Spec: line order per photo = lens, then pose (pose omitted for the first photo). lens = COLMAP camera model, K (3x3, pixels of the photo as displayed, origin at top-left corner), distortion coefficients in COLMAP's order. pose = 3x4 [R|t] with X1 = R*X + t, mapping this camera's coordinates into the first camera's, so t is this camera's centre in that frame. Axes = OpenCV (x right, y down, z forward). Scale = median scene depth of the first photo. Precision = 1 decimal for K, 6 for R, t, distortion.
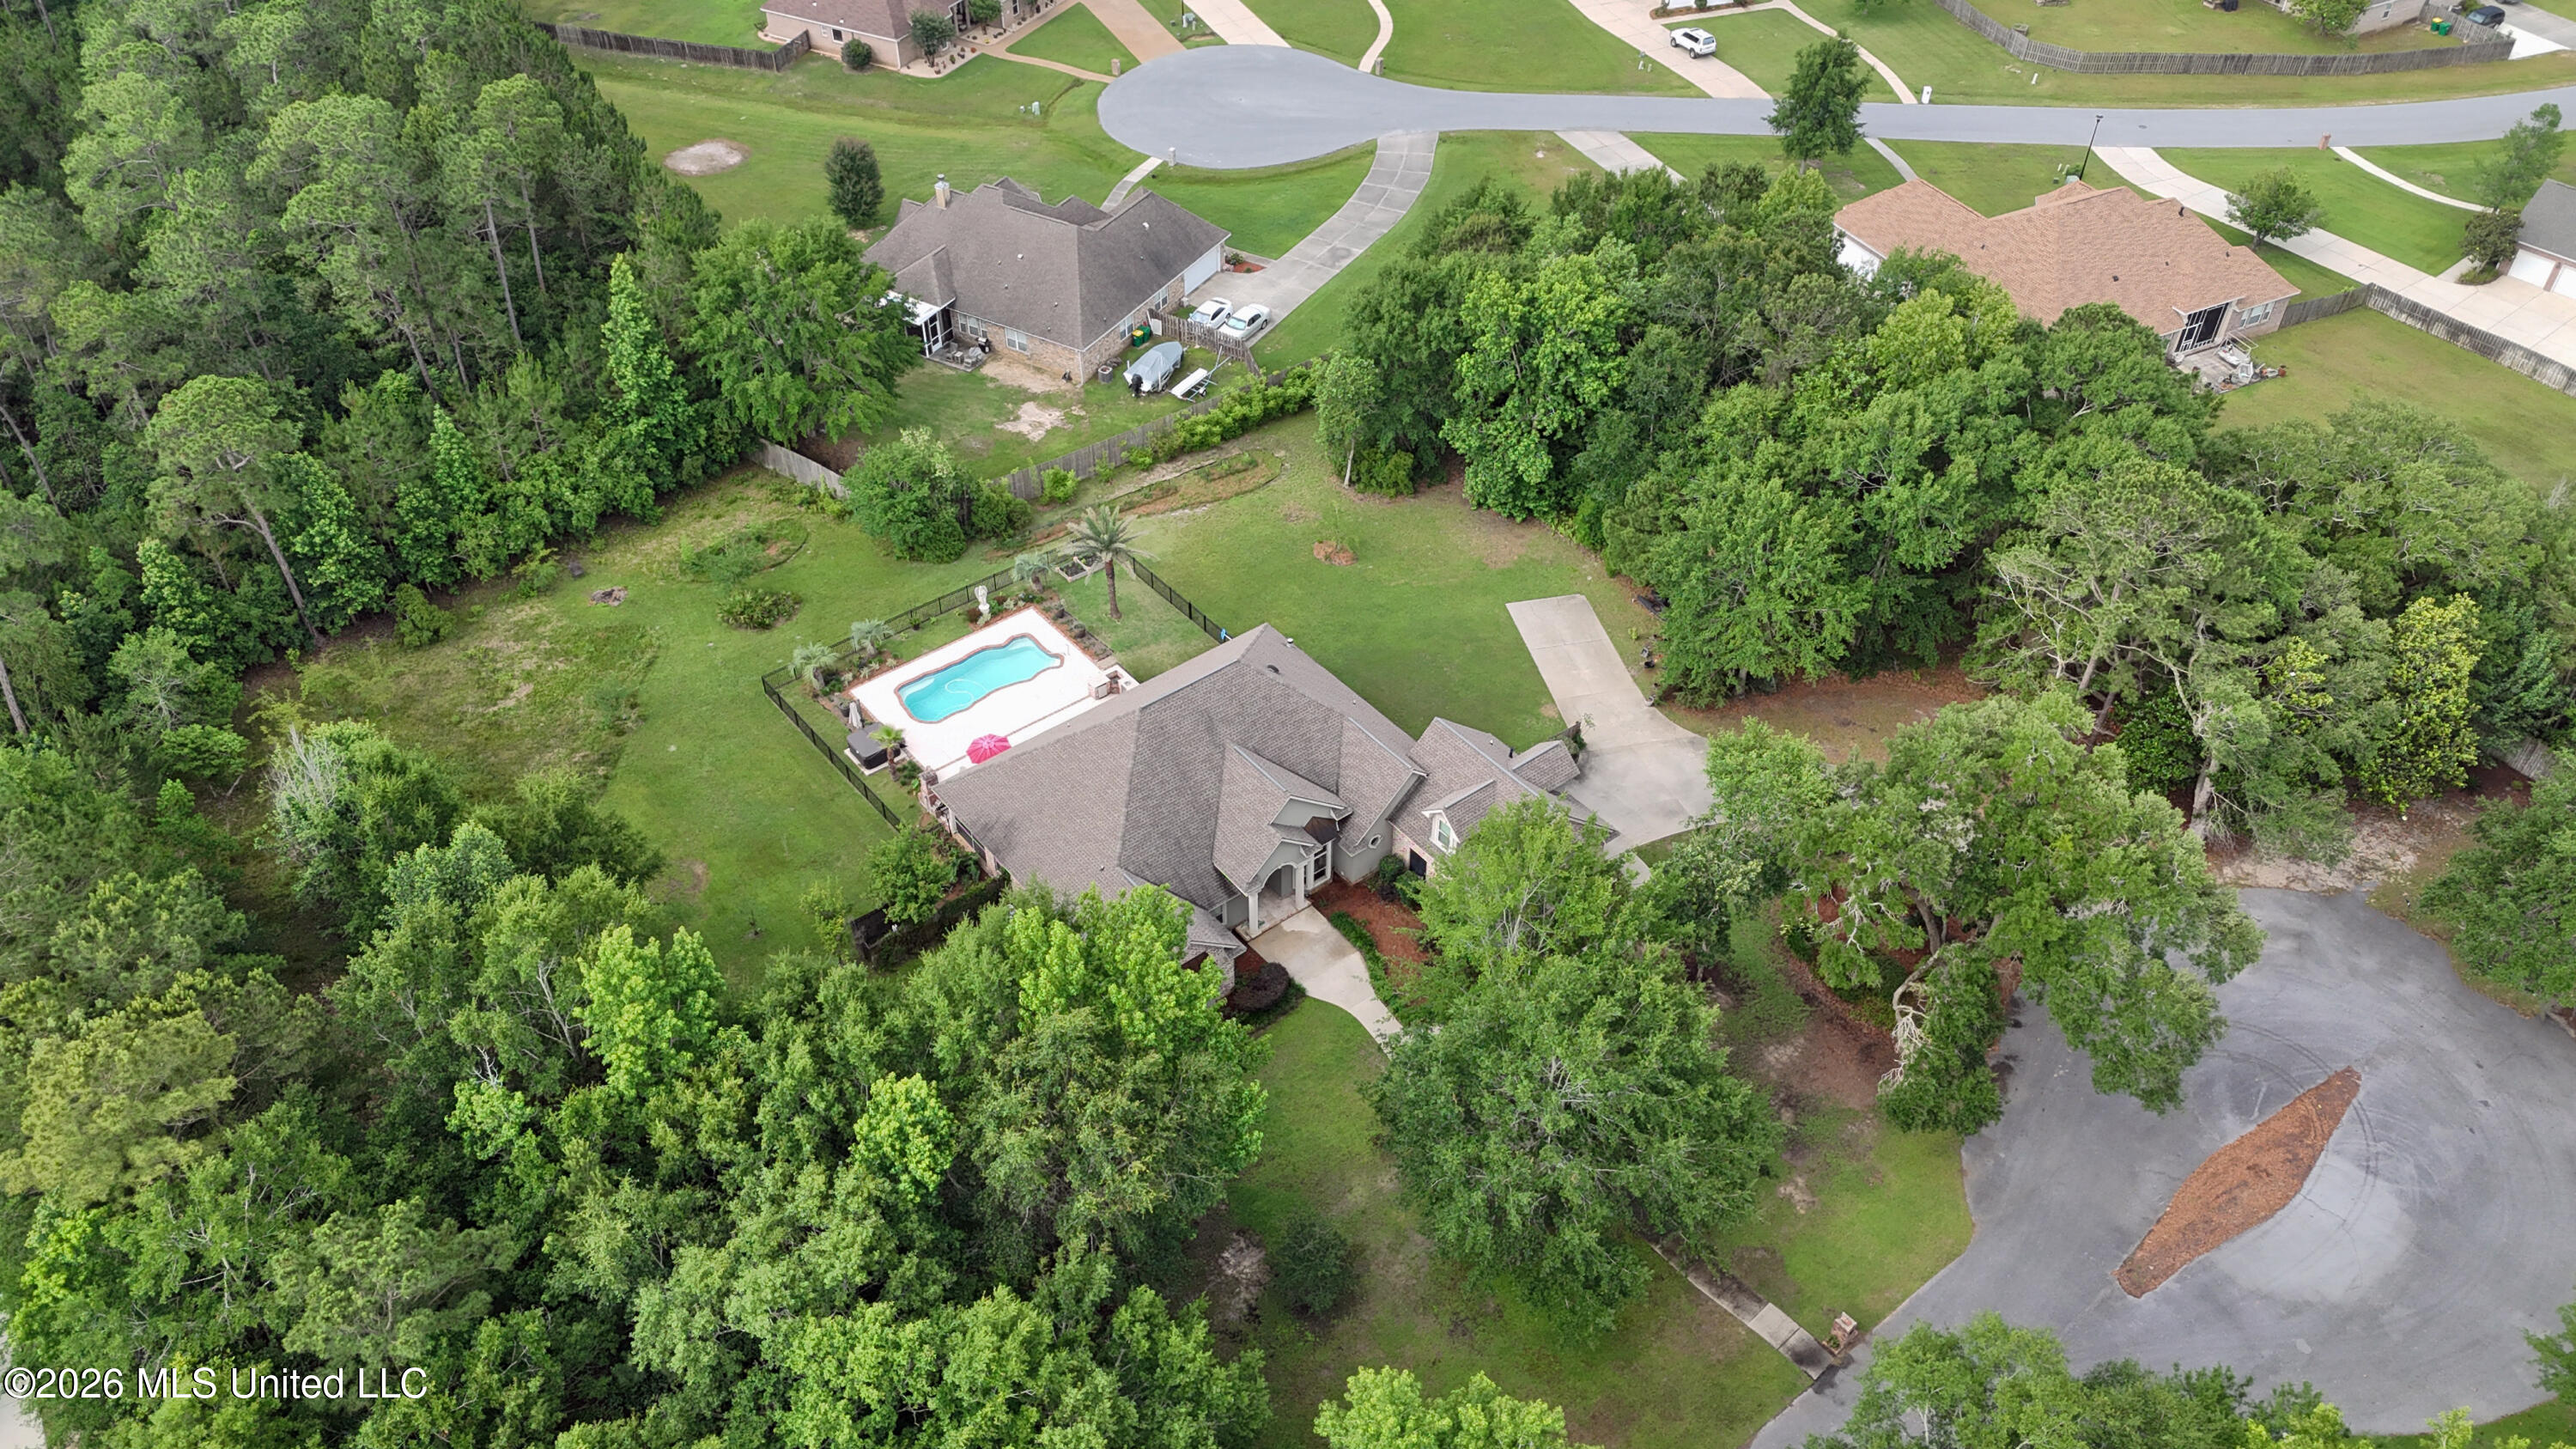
lens RADIAL K [[1882.8, 0, 1305.3], [0, 1882.8, 729.8], [0, 0, 1]] dist [0.044741, -0.006506]
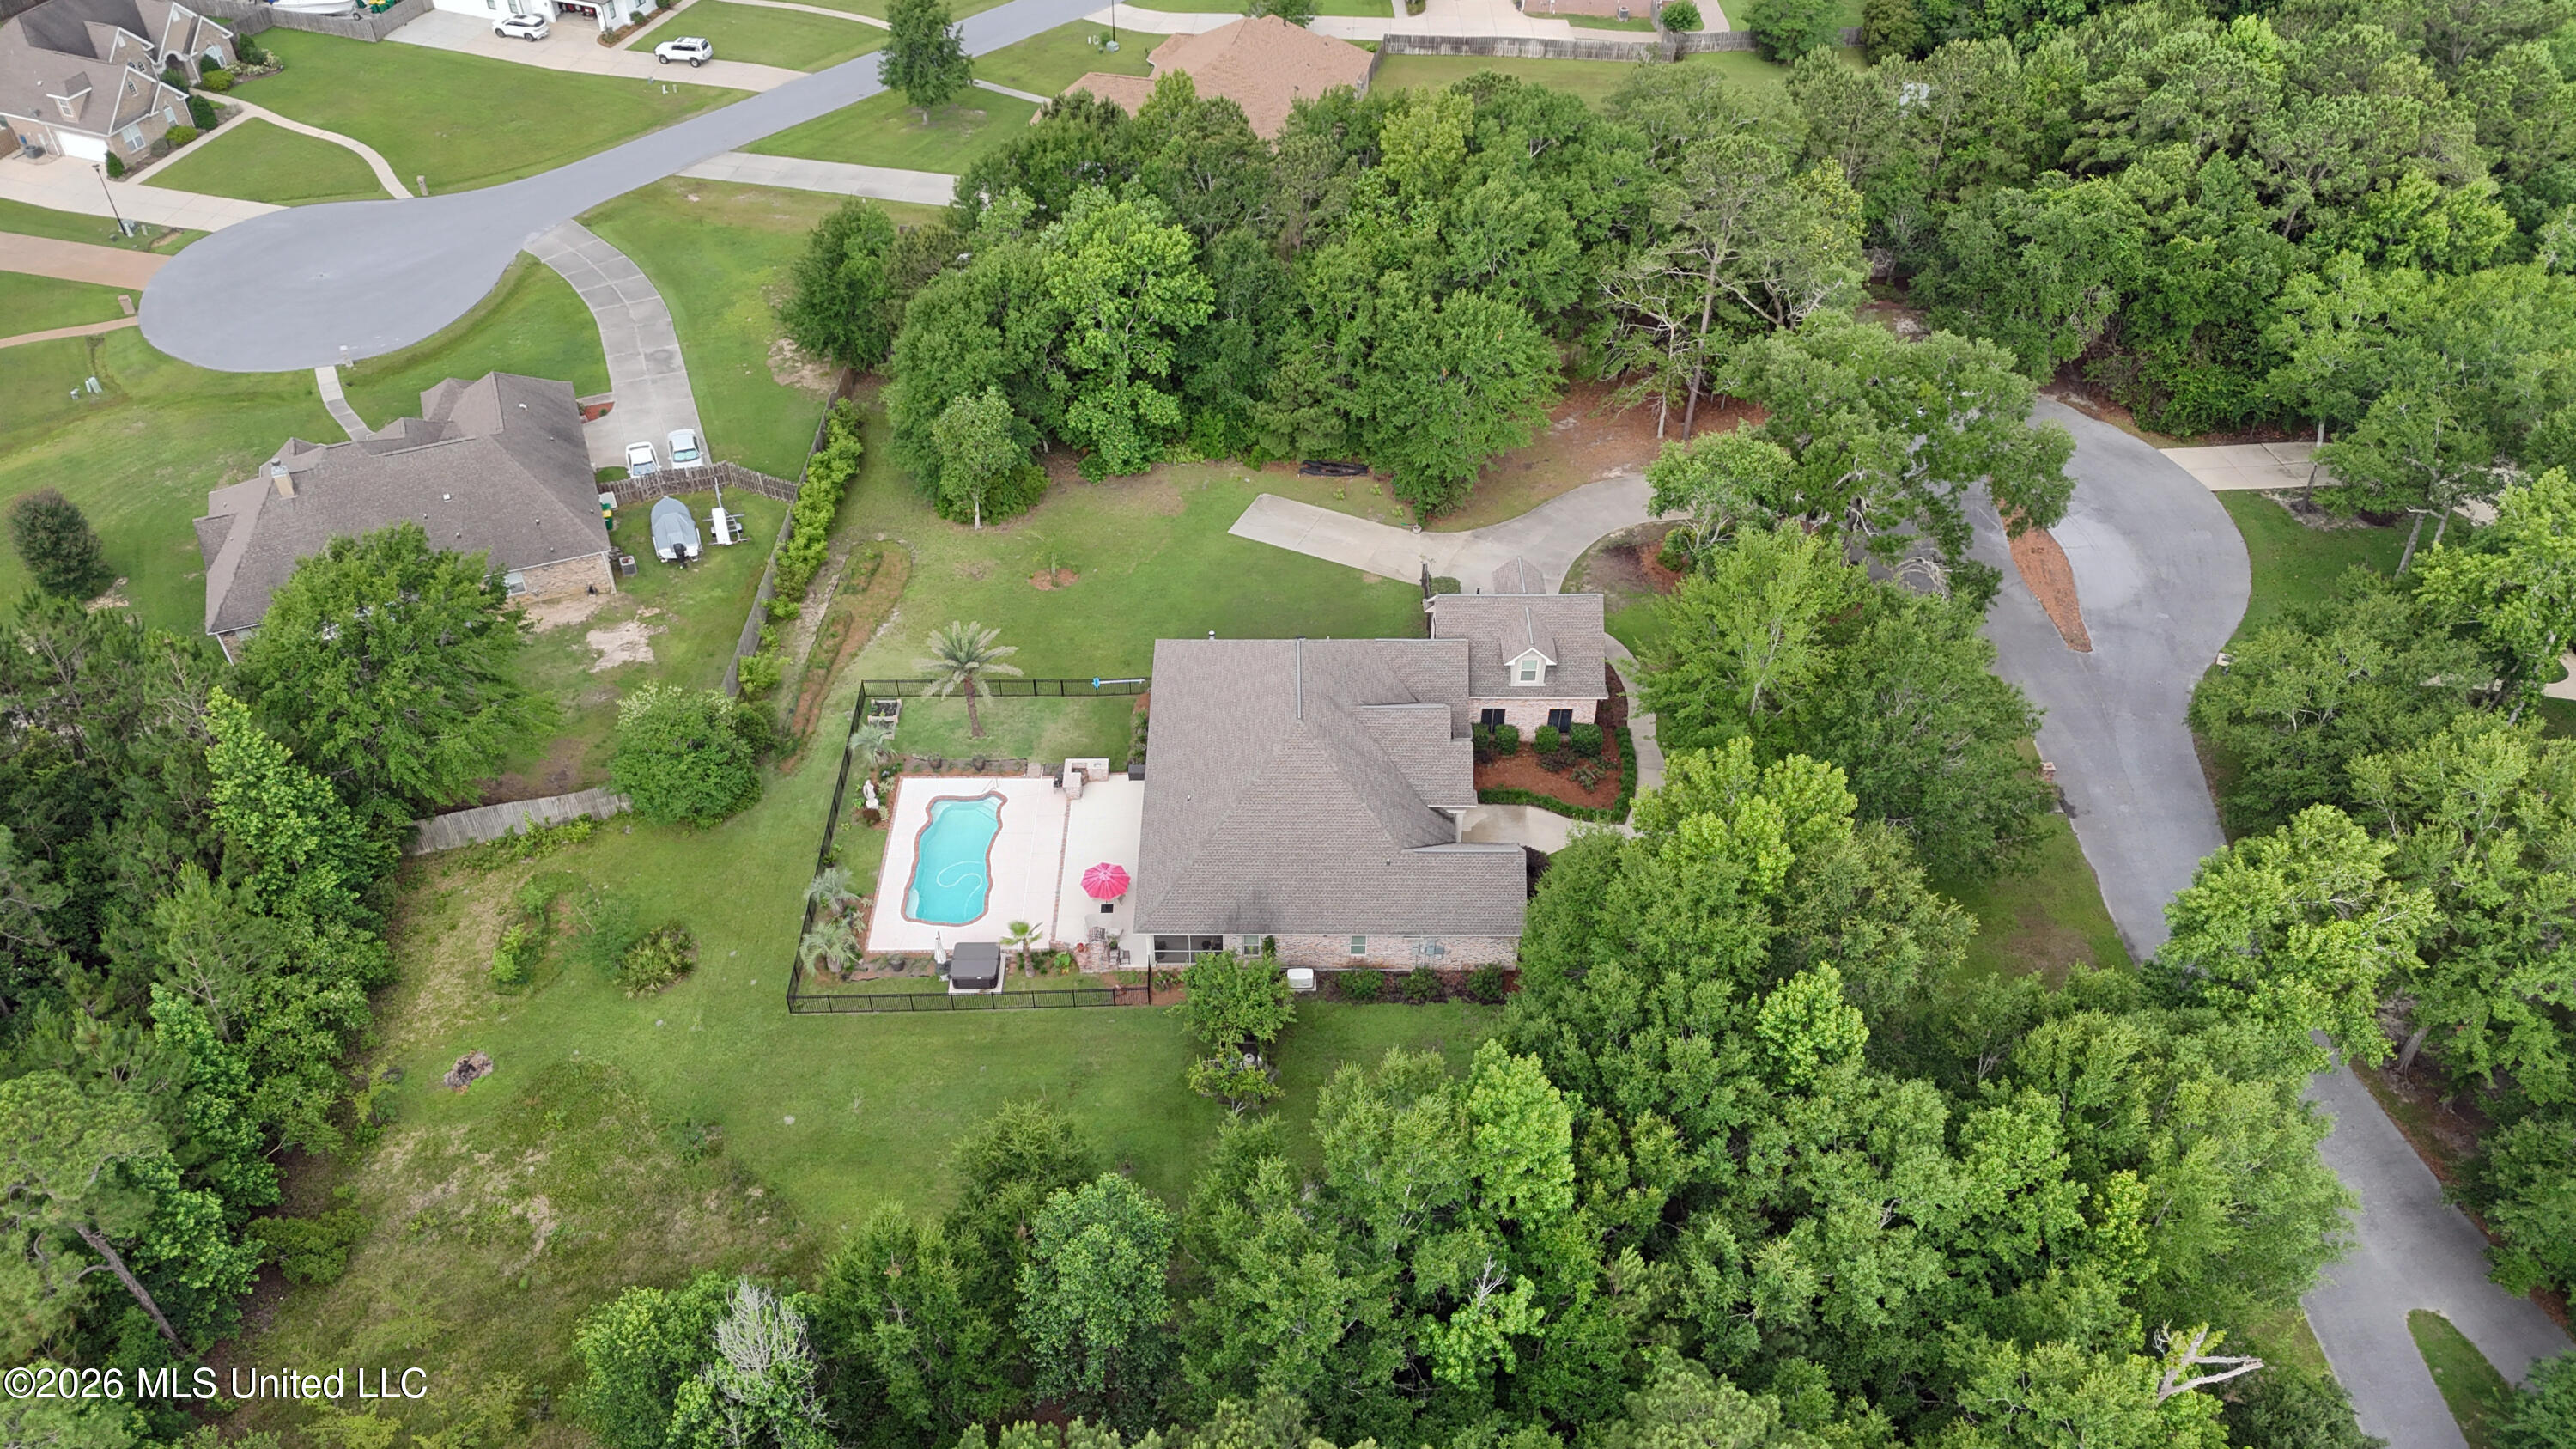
lens RADIAL K [[1852.6, 0, 1288.0], [0, 1852.6, 724.5], [0, 0, 1]] dist [0.027760, -0.004771]
pose [[0.622670, -0.526289, 0.579052, -0.459250], [0.516097, 0.832459, 0.201632, -0.146756], [-0.588154, 0.173297, 0.789964, 0.164386]]
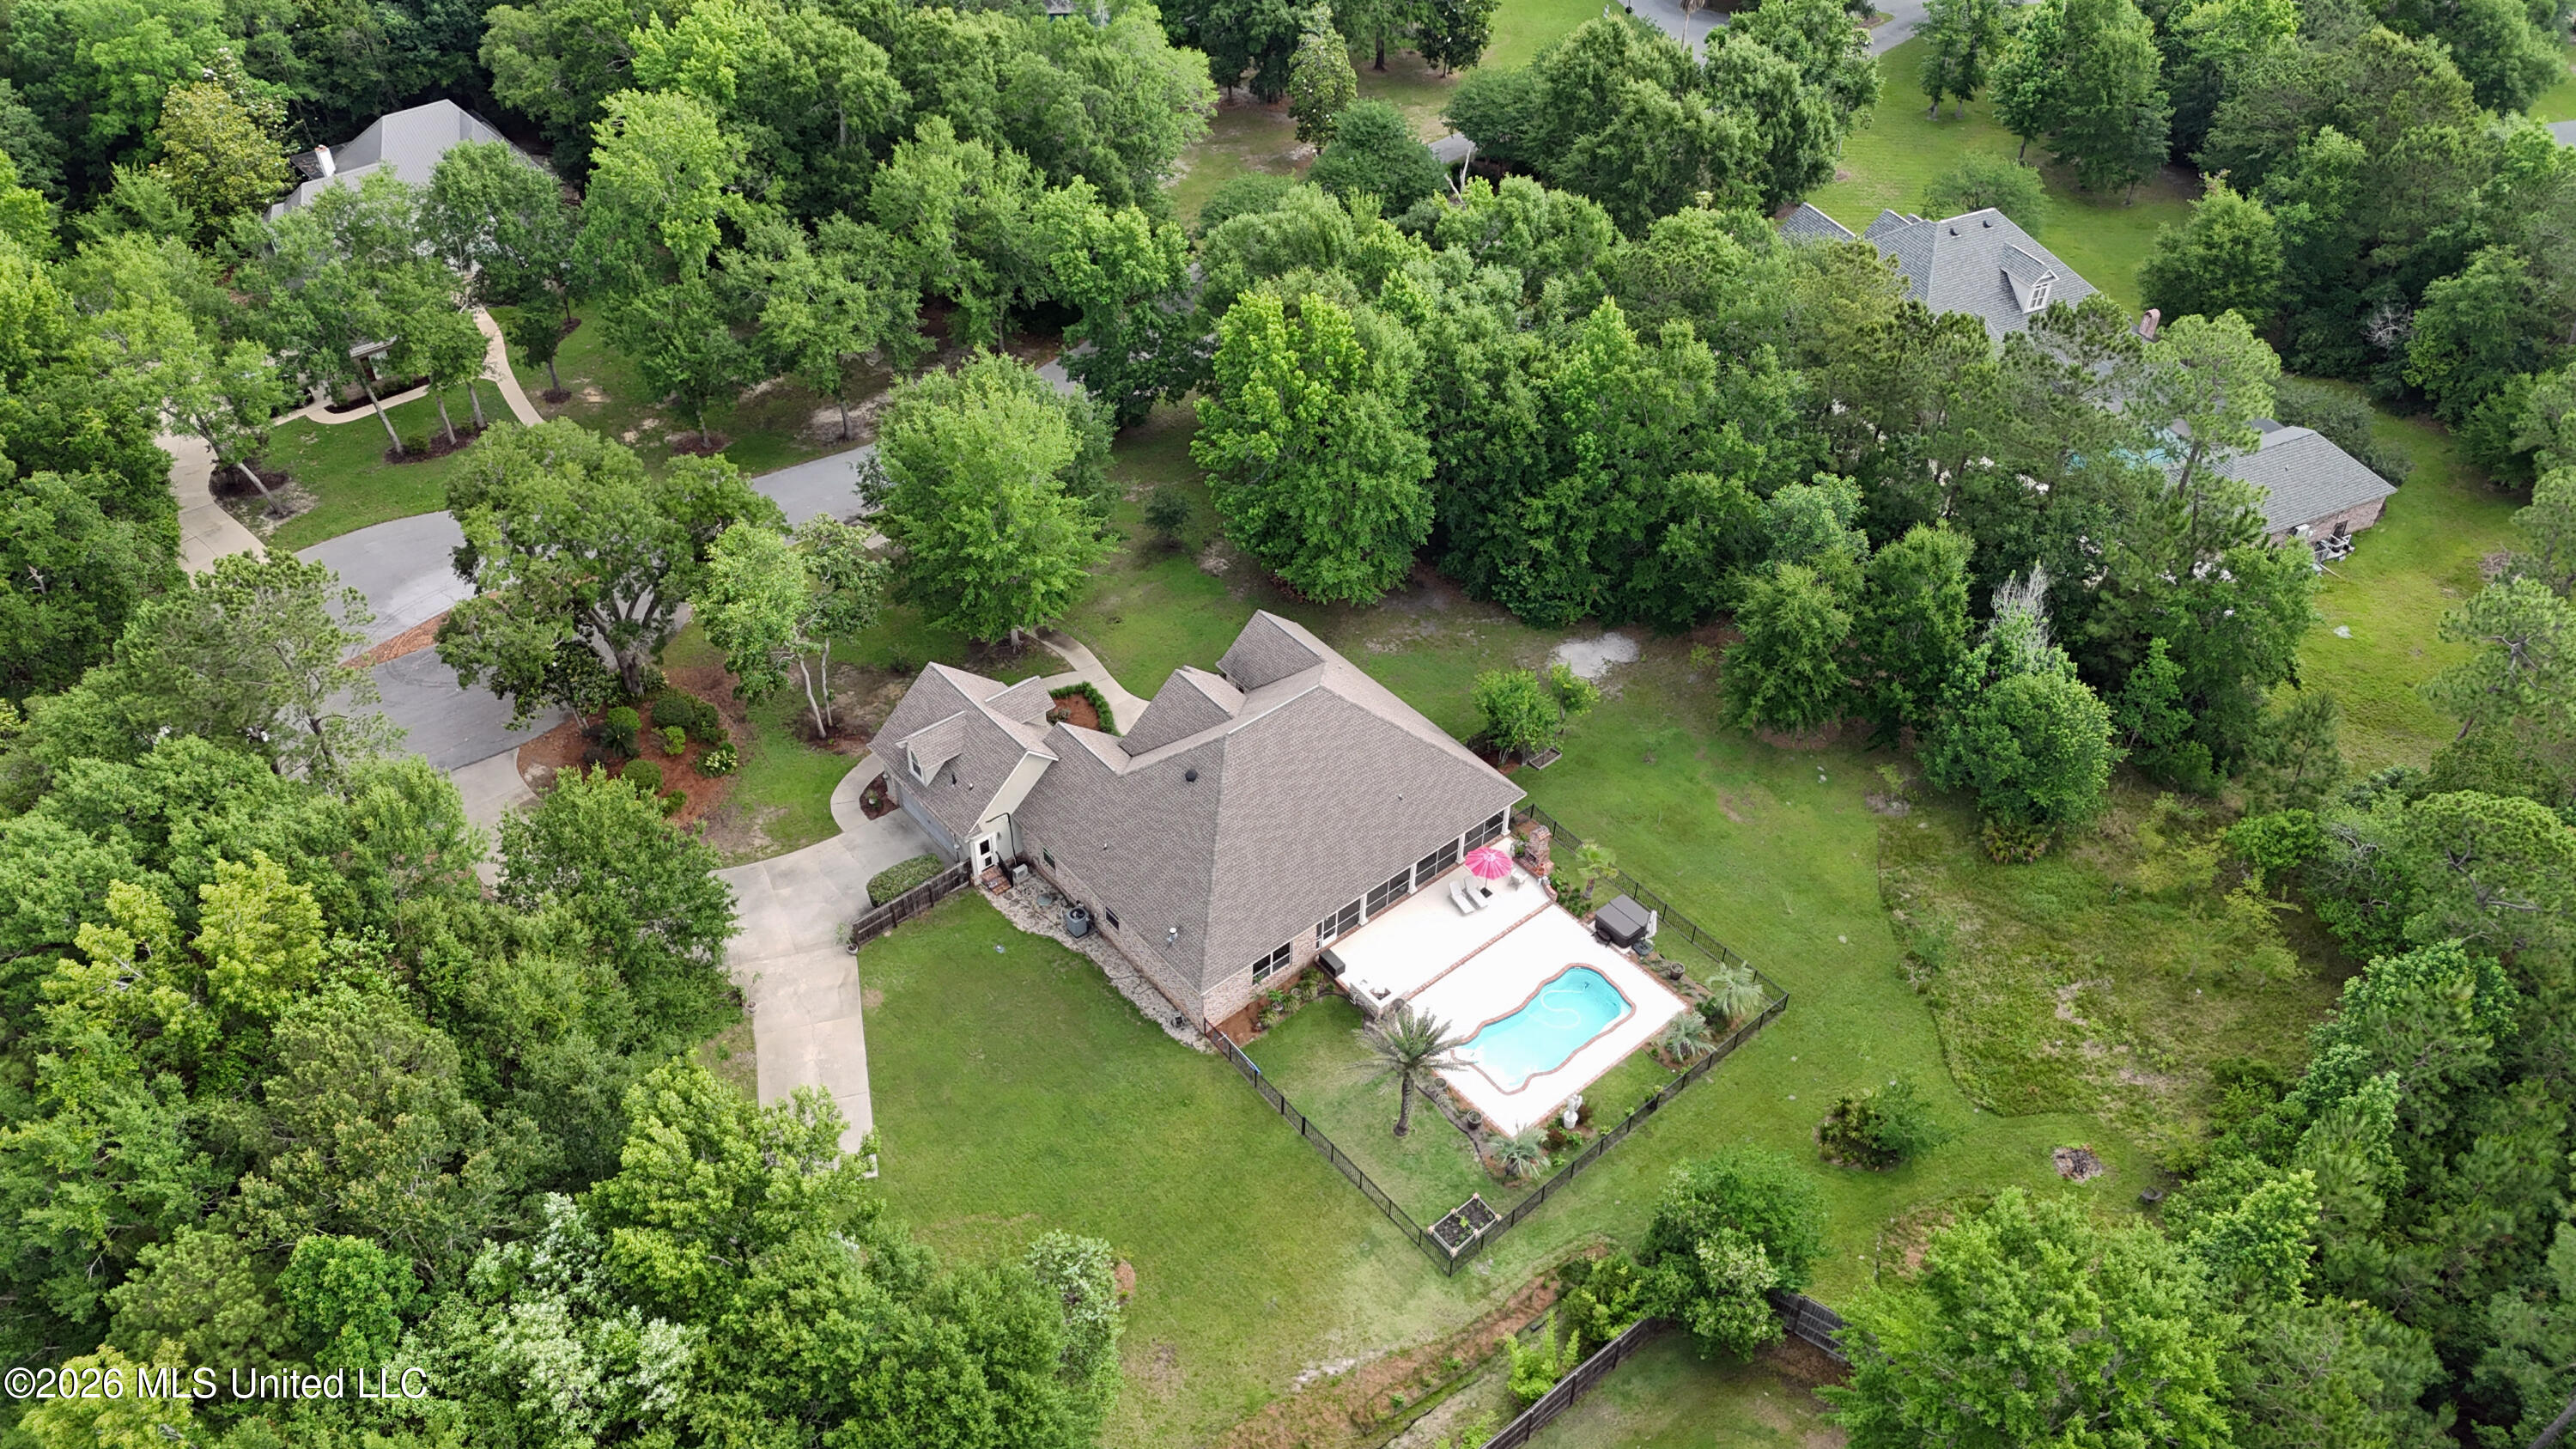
lens RADIAL K [[1882.8, 0, 1305.3], [0, 1882.8, 729.8], [0, 0, 1]] dist [0.044741, -0.006506]
pose [[-0.999280, 0.000994, -0.037934, -0.028093], [-0.037465, 0.133023, 0.990405, -0.726486], [0.006030, 0.991112, -0.132890, 0.814953]]
